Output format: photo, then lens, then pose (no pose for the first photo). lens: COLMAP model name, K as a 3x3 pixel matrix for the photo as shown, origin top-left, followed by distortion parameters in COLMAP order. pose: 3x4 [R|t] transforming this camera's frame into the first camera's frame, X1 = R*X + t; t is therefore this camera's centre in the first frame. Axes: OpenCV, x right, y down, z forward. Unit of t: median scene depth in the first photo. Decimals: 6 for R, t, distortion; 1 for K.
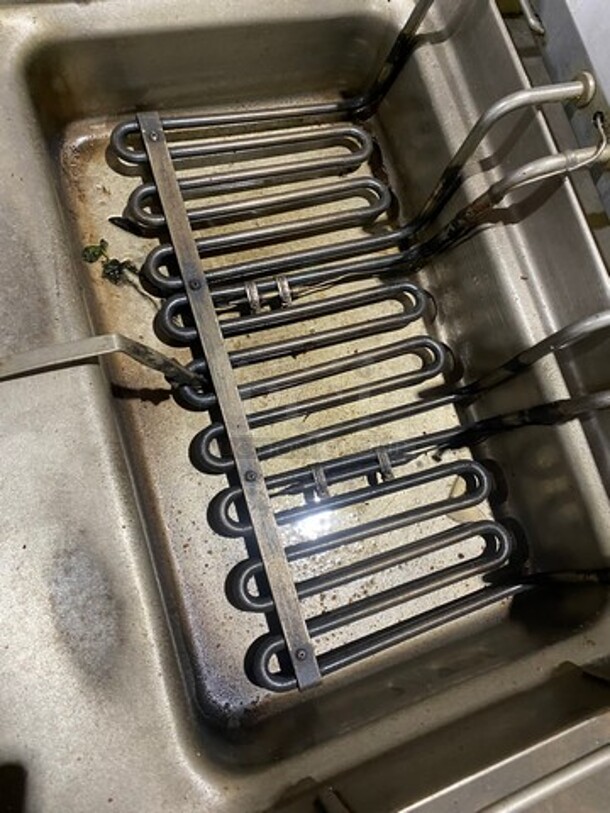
lens RADIAL K [[617.0, 0, 301.8], [0, 617.0, 385.2], [0, 0, 1]] dist [0.010657, 0.009142]
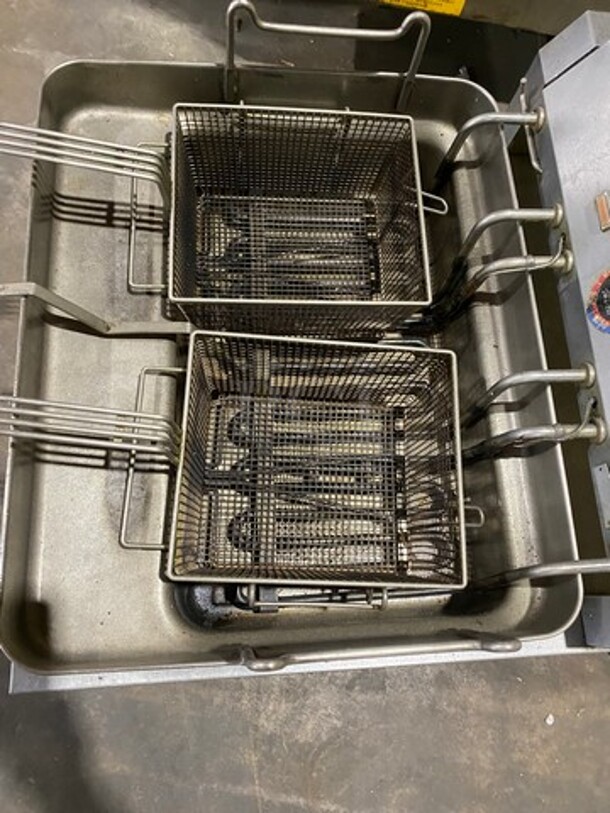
lens RADIAL K [[617.0, 0, 304.7], [0, 617.0, 406.0], [0, 0, 1]] dist [0.010657, 0.009142]
pose [[0.964843, 0.203308, -0.166565, 0.220135], [-0.218738, 0.972496, -0.080038, 0.148283], [0.145711, 0.113658, 0.982777, -0.343303]]
